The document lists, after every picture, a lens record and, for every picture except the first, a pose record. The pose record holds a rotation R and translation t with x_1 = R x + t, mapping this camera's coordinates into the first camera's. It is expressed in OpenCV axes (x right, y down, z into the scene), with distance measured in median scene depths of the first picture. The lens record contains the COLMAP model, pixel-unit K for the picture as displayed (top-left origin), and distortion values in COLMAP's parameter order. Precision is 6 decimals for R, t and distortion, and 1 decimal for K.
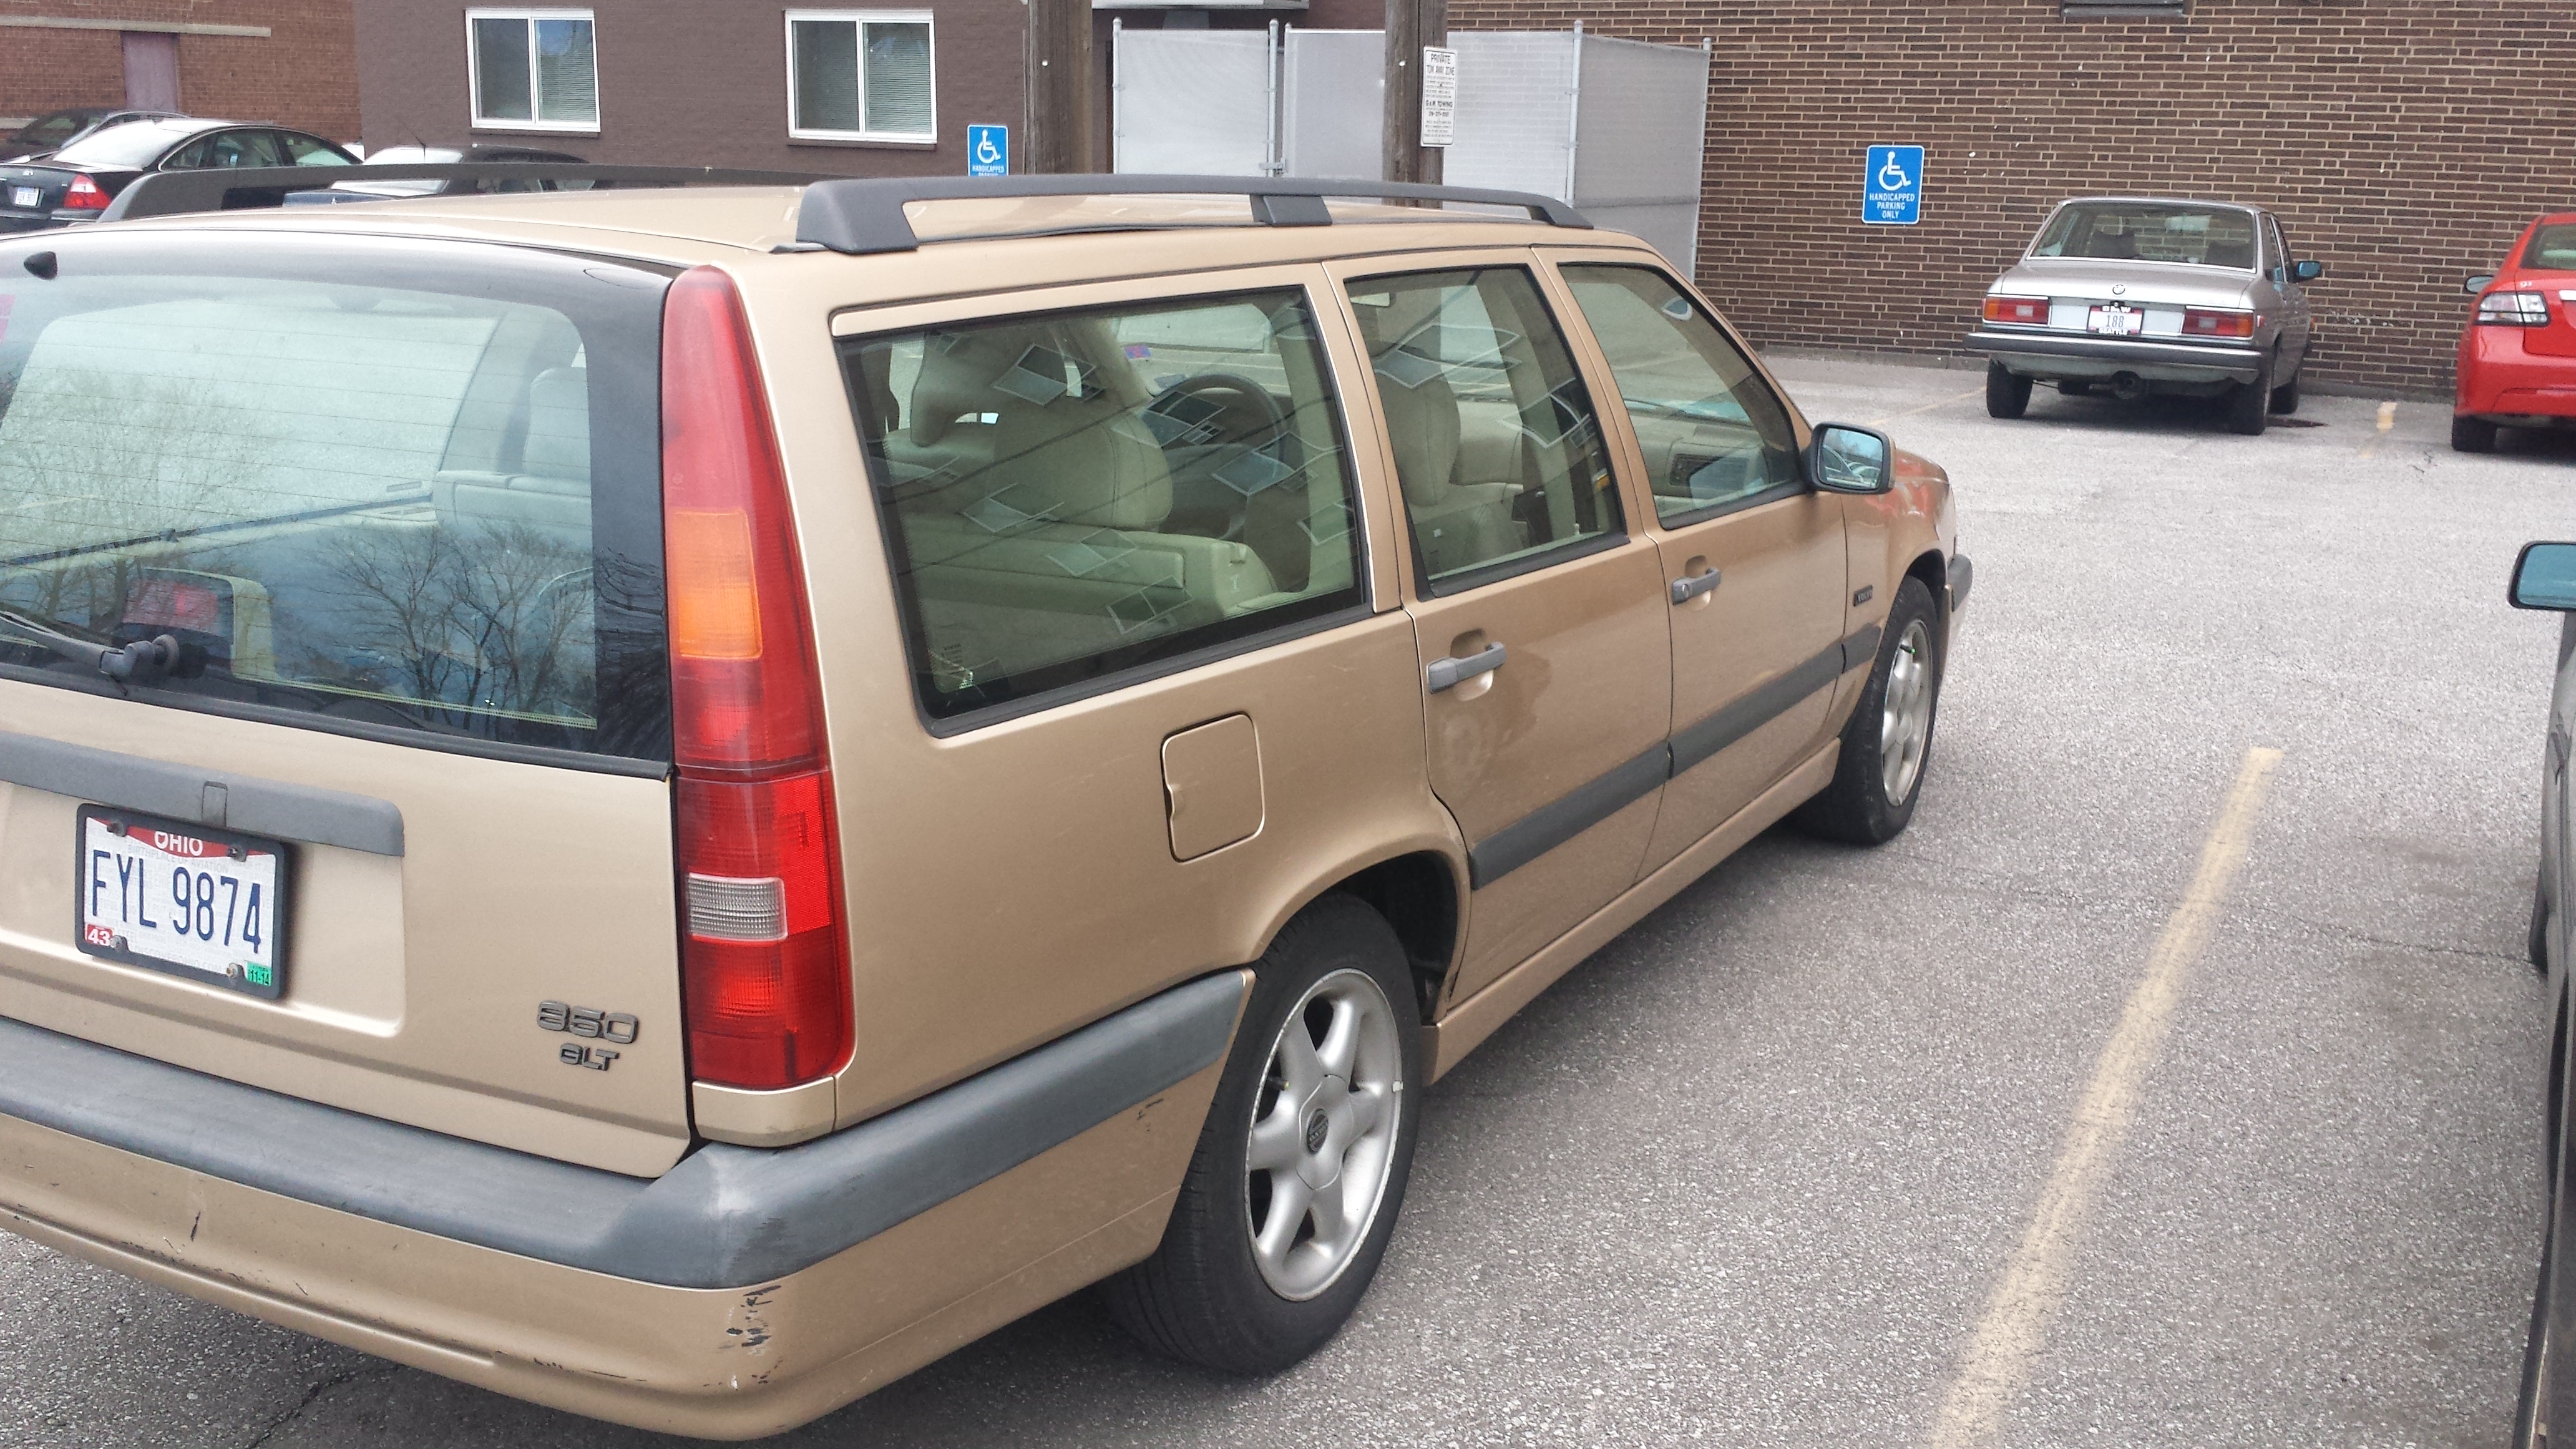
lens RADIAL K [[2505.0, 0, 1310.2], [0, 2505.0, 738.1], [0, 0, 1]] dist [0.005563, 0.000000]
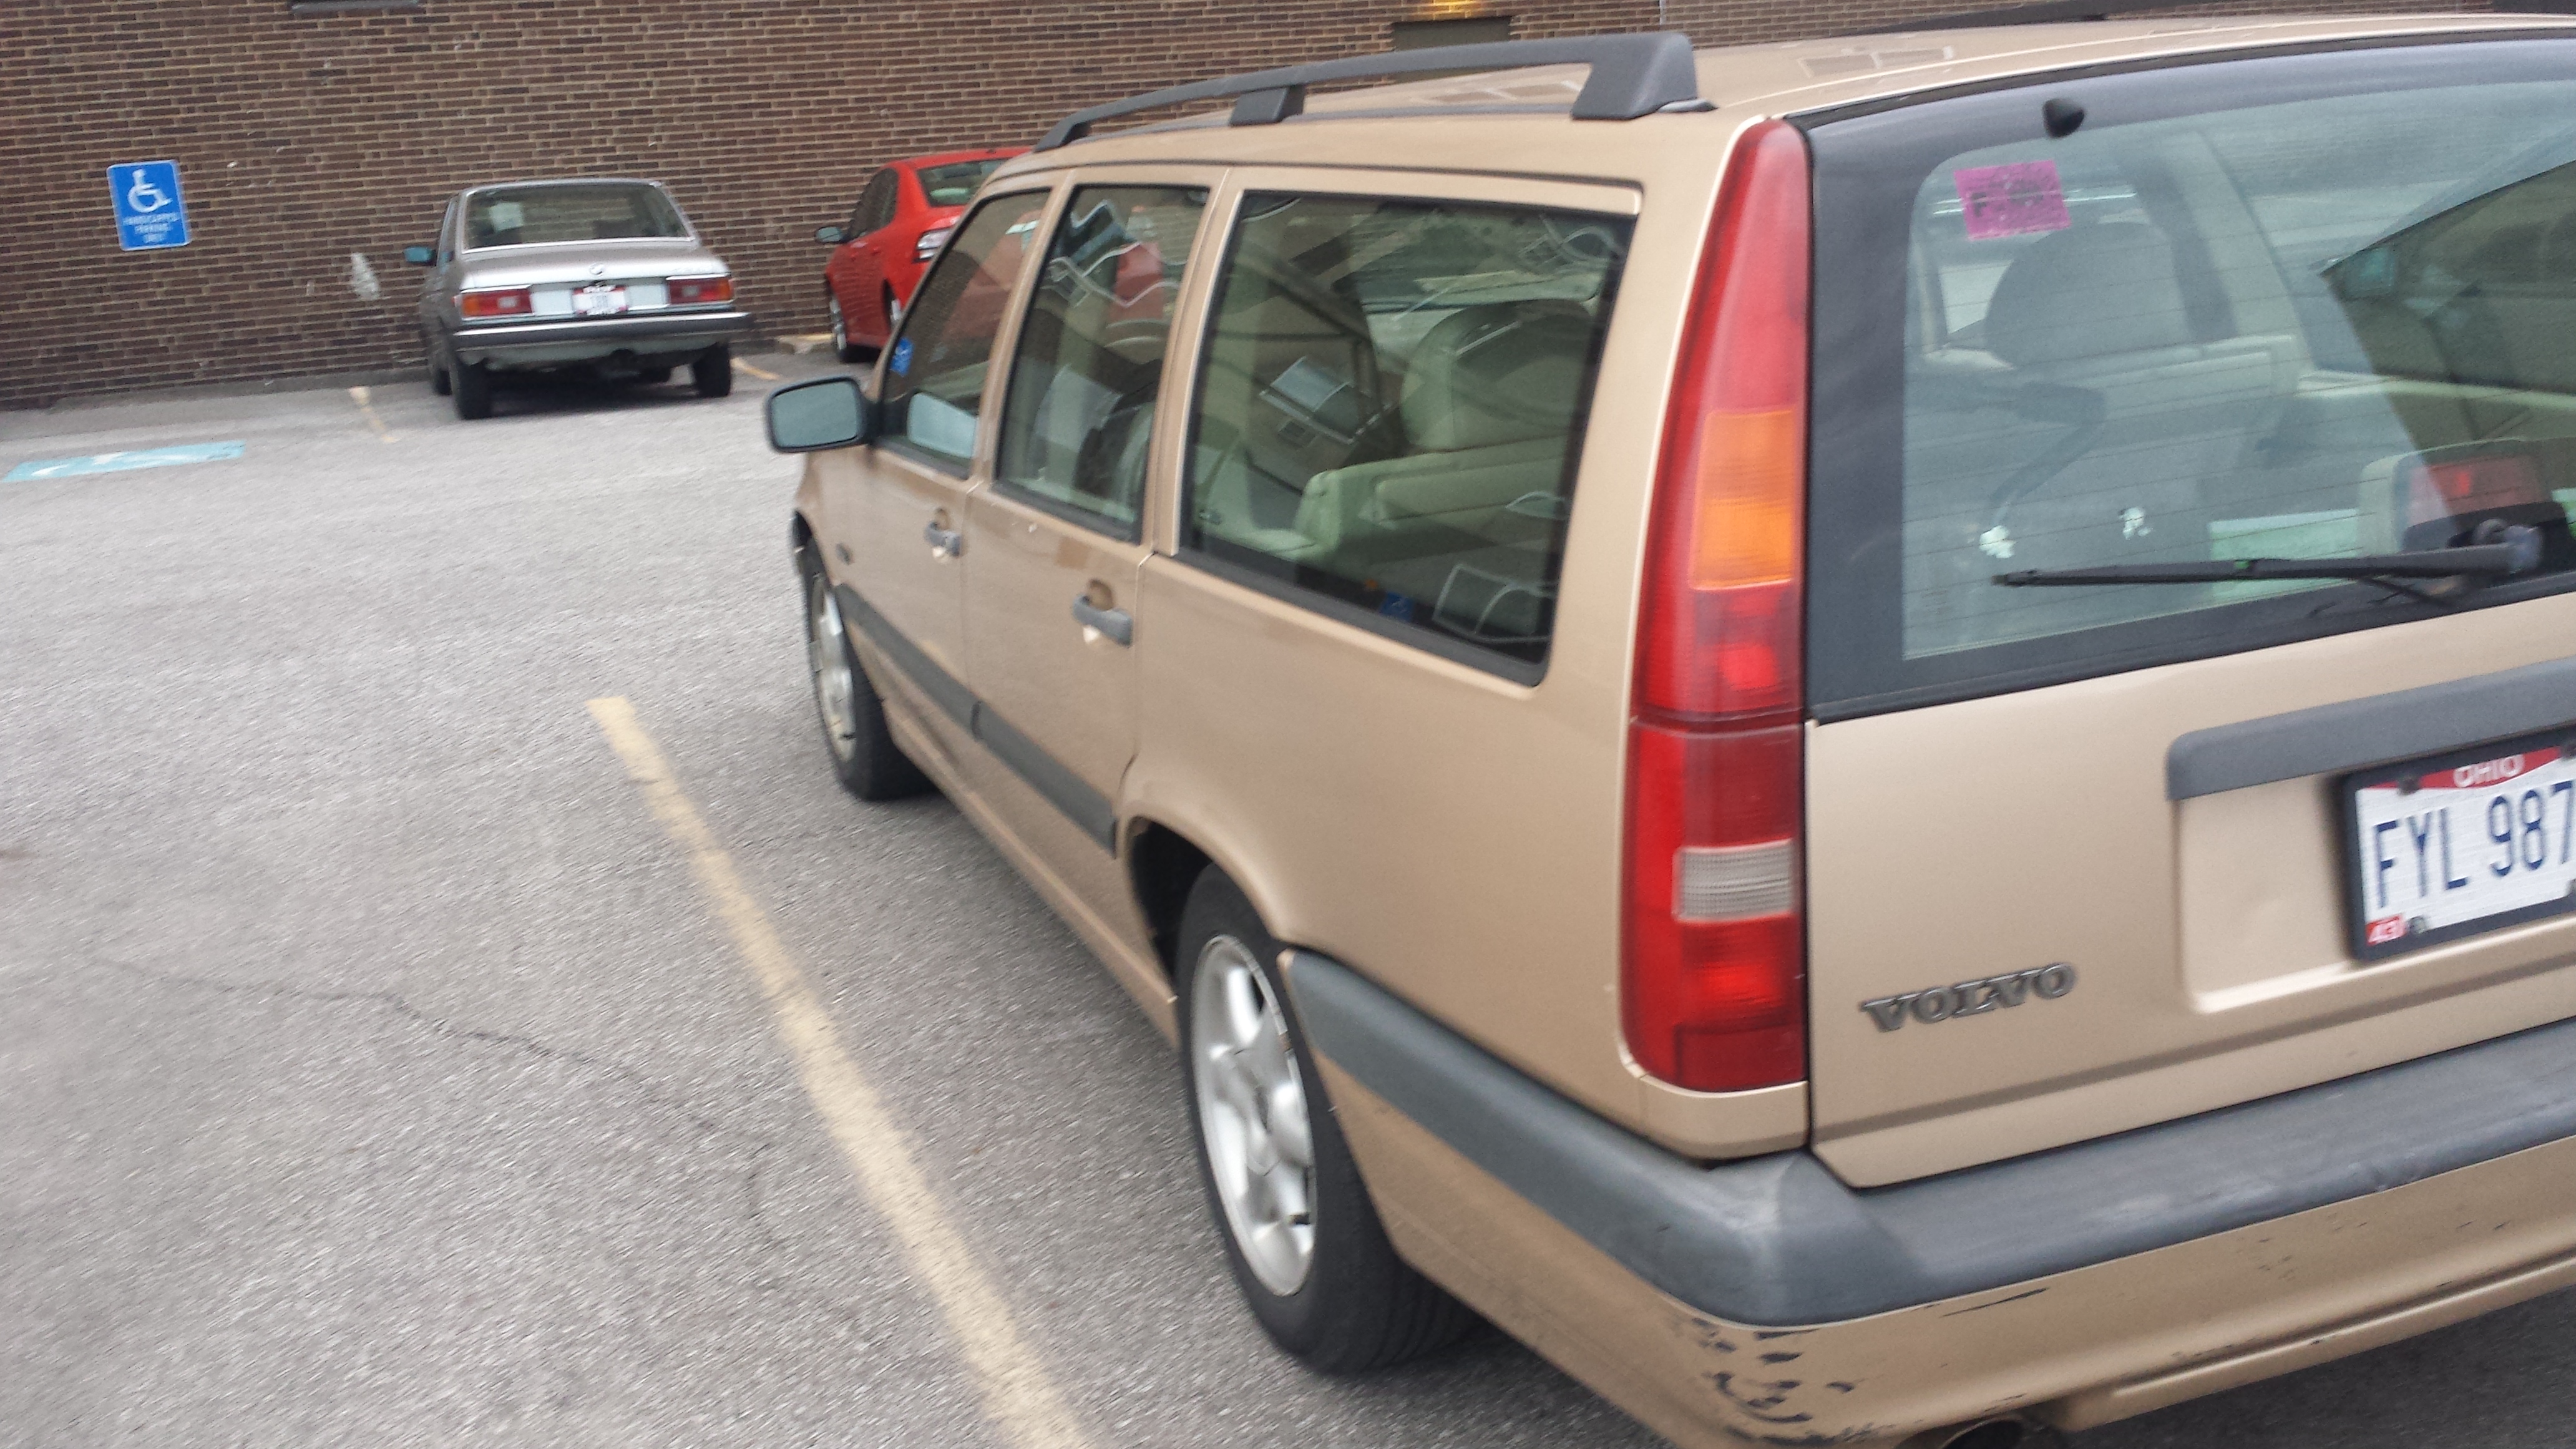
lens RADIAL K [[2505.0, 0, 1297.5], [0, 2505.0, 734.2], [0, 0, 1]] dist [0.005563, 0.000000]
pose [[0.656347, -0.247697, 0.712639, -0.922573], [0.254772, 0.961851, 0.099669, -0.109662], [-0.710141, 0.116143, 0.694414, 0.491939]]
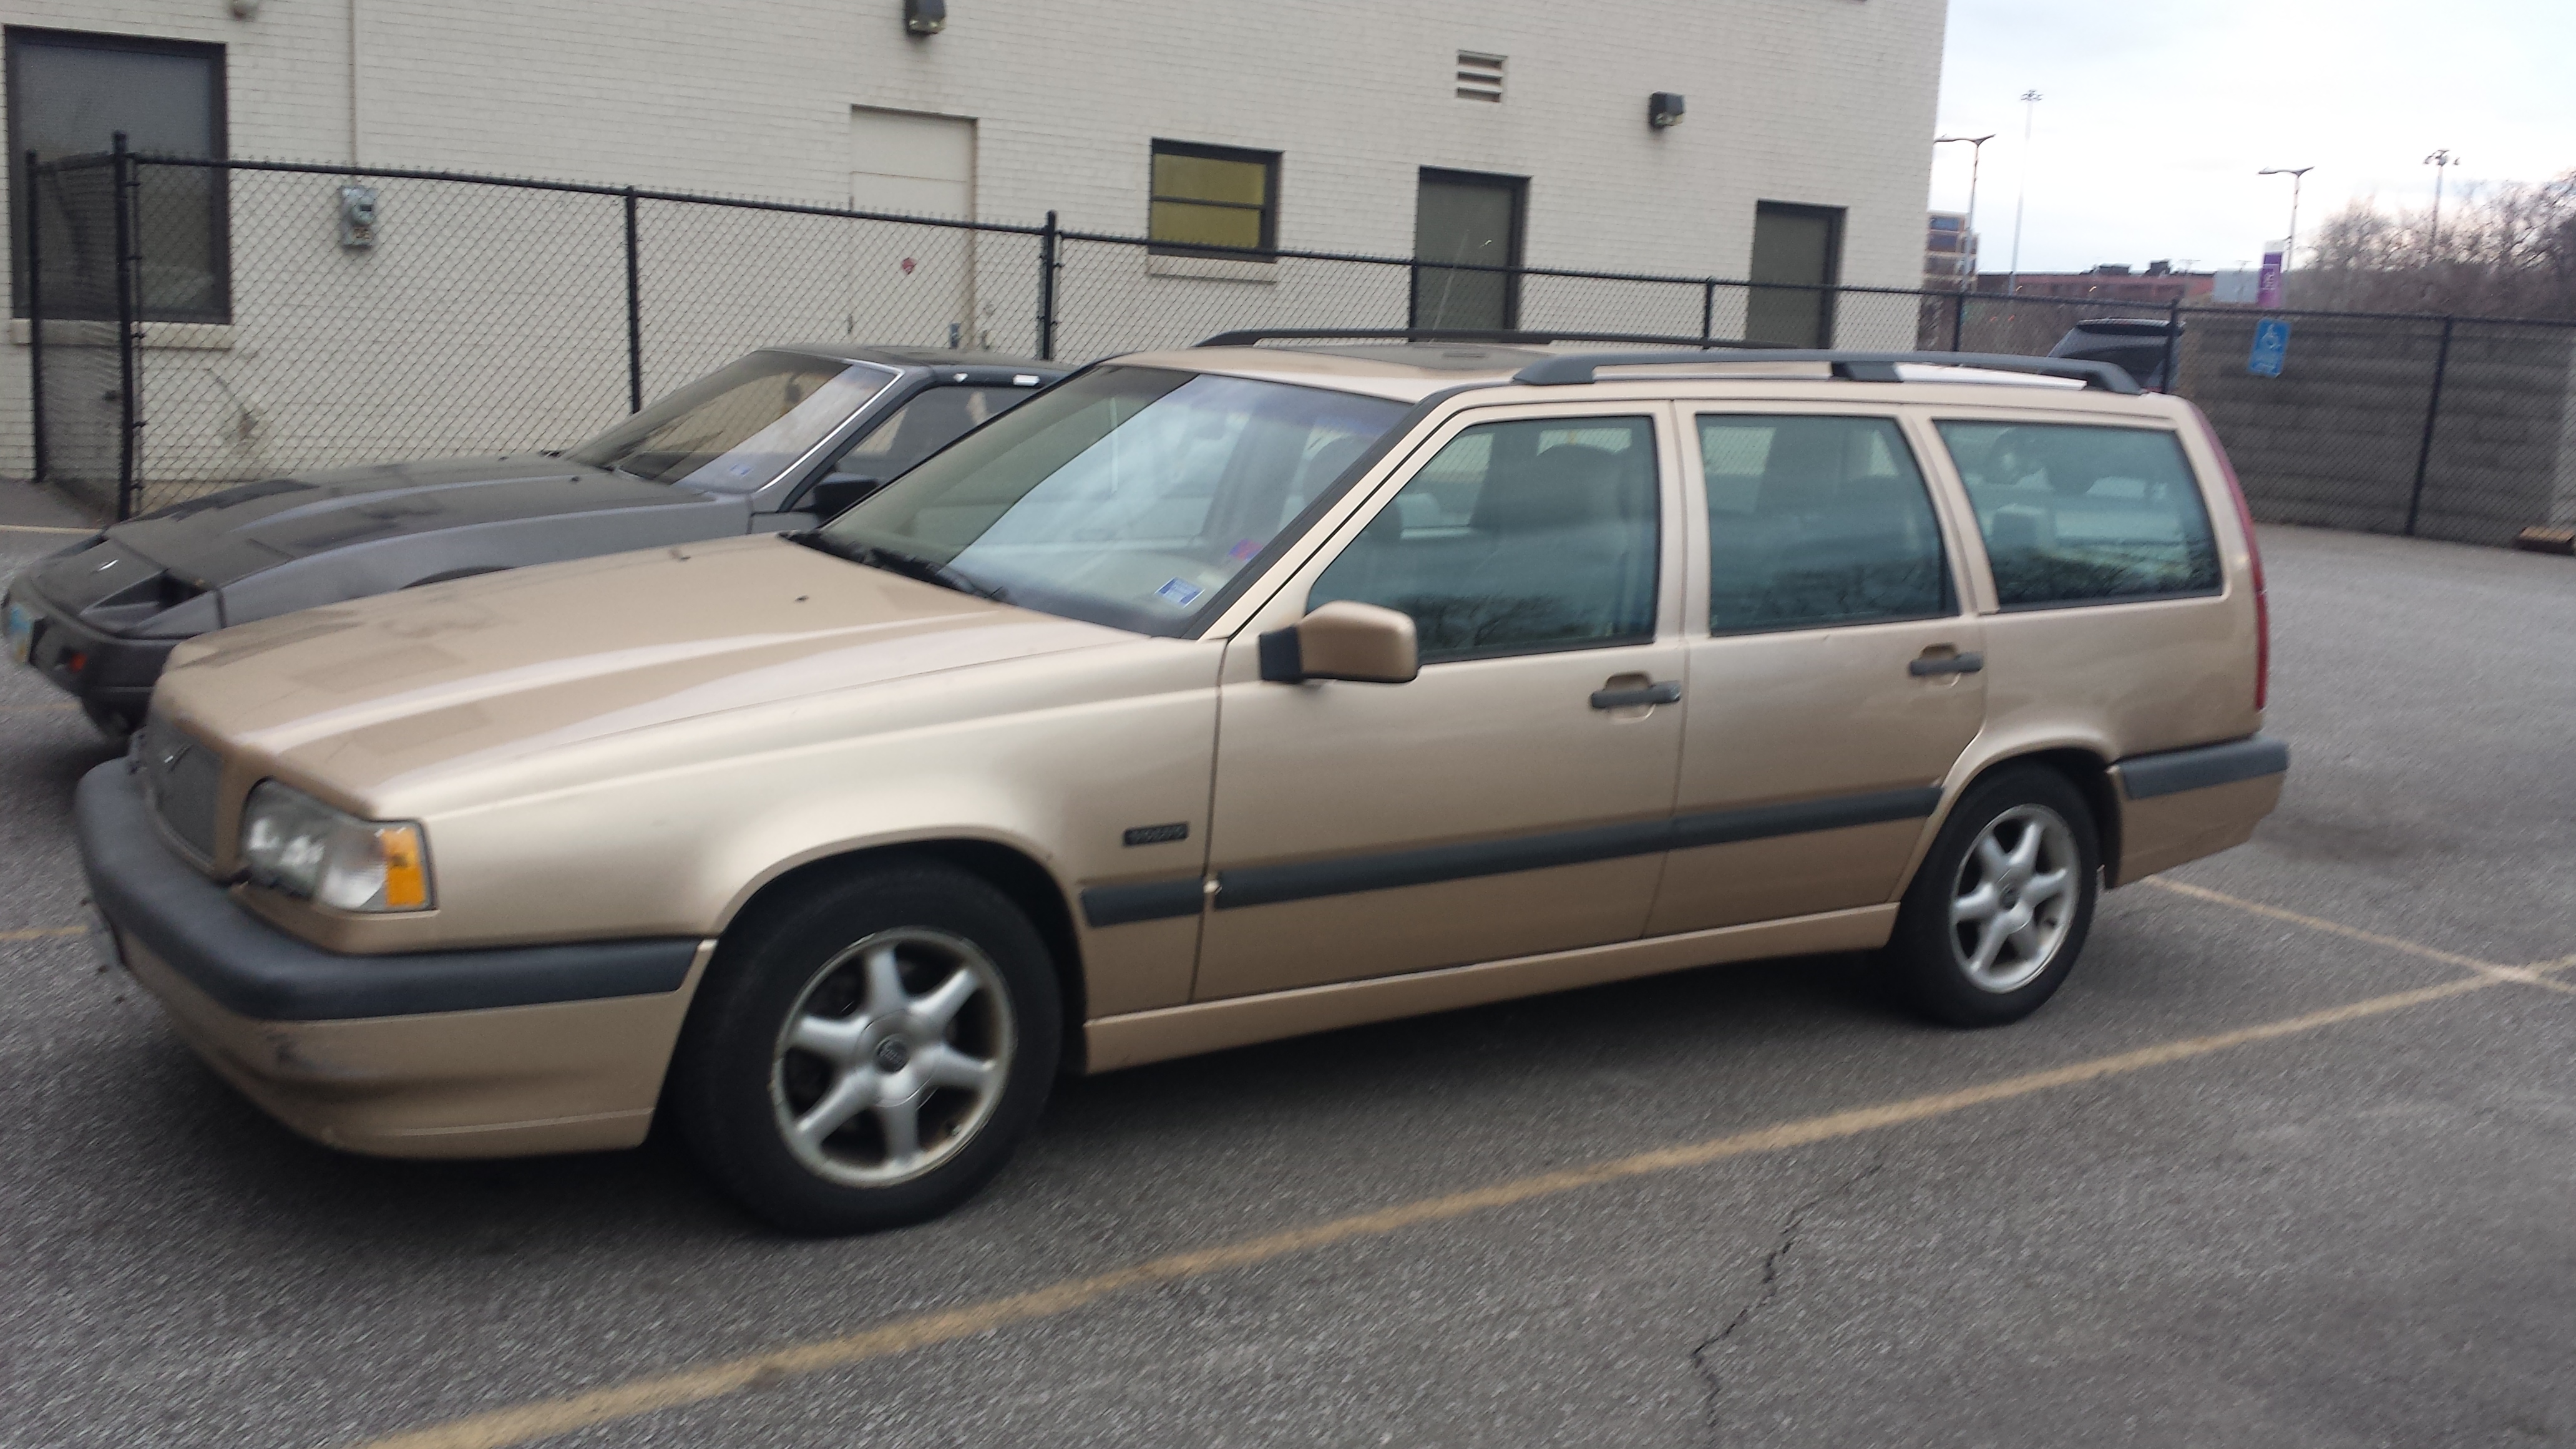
lens RADIAL K [[2505.0, 0, 1289.0], [0, 2505.0, 727.3], [0, 0, 1]] dist [0.005563, 0.000000]
pose [[-0.894004, -0.138378, 0.426155, -0.635902], [0.035882, 0.925948, 0.375943, -0.601212], [-0.446619, 0.351386, -0.822836, 2.469683]]
